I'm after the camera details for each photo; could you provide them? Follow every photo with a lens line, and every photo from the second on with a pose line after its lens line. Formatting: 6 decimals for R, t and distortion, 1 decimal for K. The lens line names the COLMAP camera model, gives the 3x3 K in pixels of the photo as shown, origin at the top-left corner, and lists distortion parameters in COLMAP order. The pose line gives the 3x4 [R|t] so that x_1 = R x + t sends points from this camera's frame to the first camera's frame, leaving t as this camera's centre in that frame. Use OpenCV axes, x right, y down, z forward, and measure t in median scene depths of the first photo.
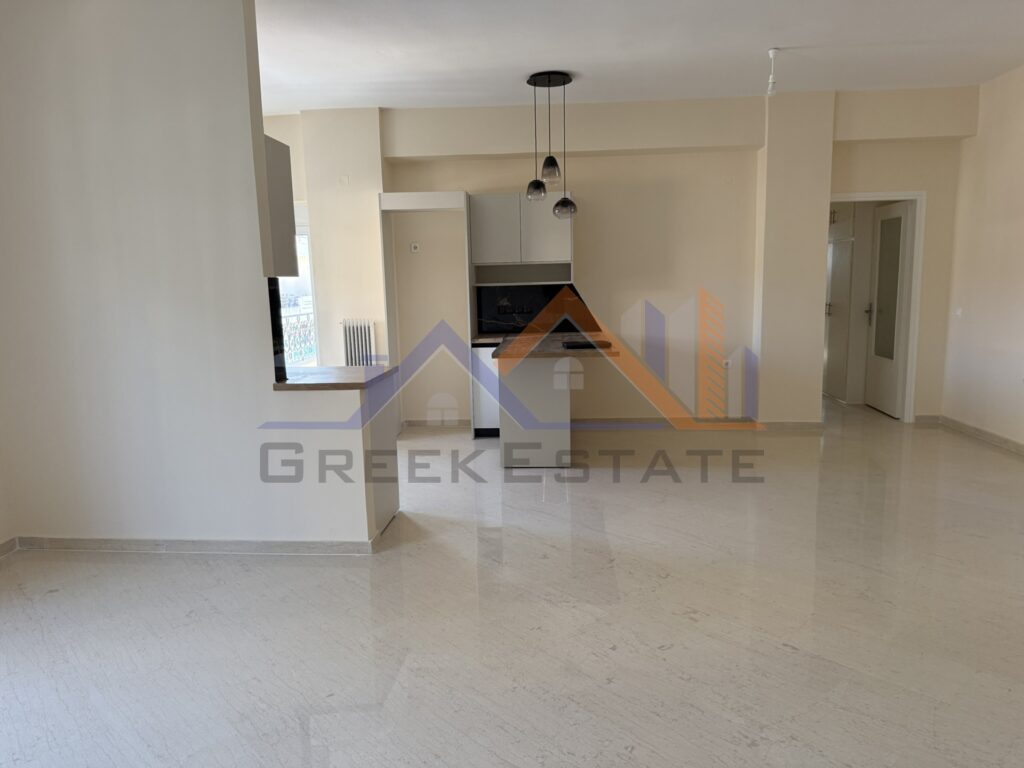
lens RADIAL K [[718.4, 0, 512.0], [0, 718.4, 384.0], [0, 0, 1]] dist [-0.001533, -0.002290]
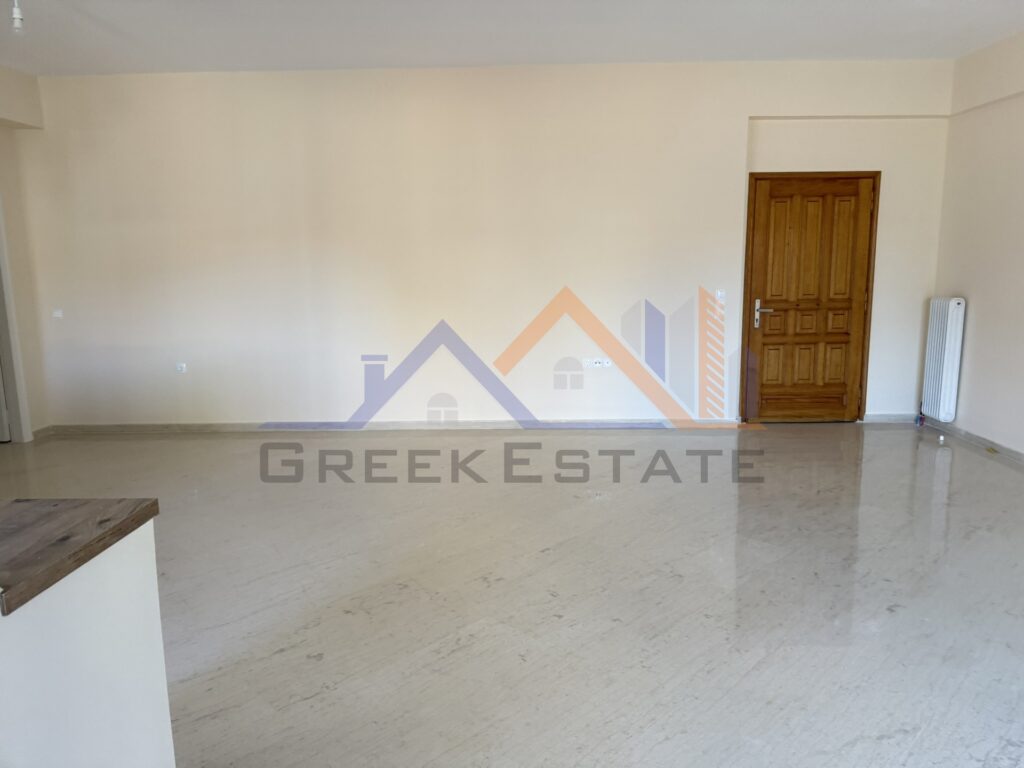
lens RADIAL K [[717.9, 0, 514.6], [0, 717.9, 372.2], [0, 0, 1]] dist [0.002952, -0.001407]
pose [[-0.052030, -0.130482, 0.990085, -0.371041], [0.157964, 0.977871, 0.137174, -0.060732], [-0.986073, 0.163535, -0.030267, 0.450451]]
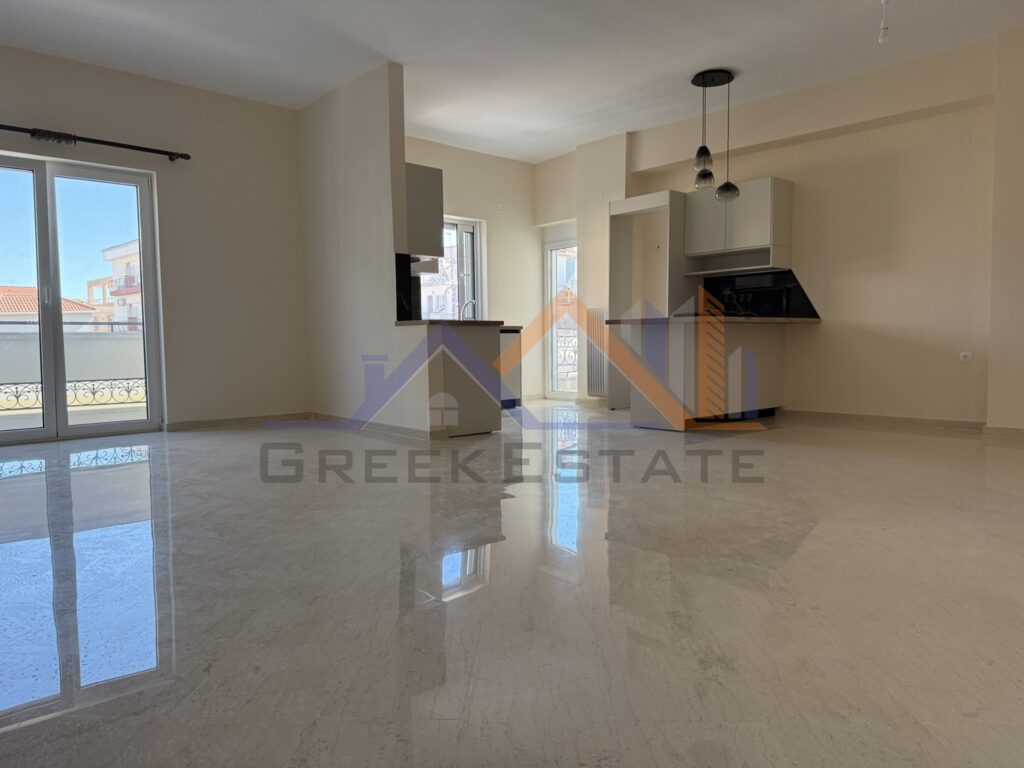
lens RADIAL K [[702.3, 0, 498.3], [0, 702.3, 383.1], [0, 0, 1]] dist [-0.052029, -0.000975]
pose [[0.705165, 0.058419, -0.706633, 0.520823], [-0.102674, 0.994509, -0.020242, 0.080677], [0.701570, 0.086827, 0.707291, 0.057871]]
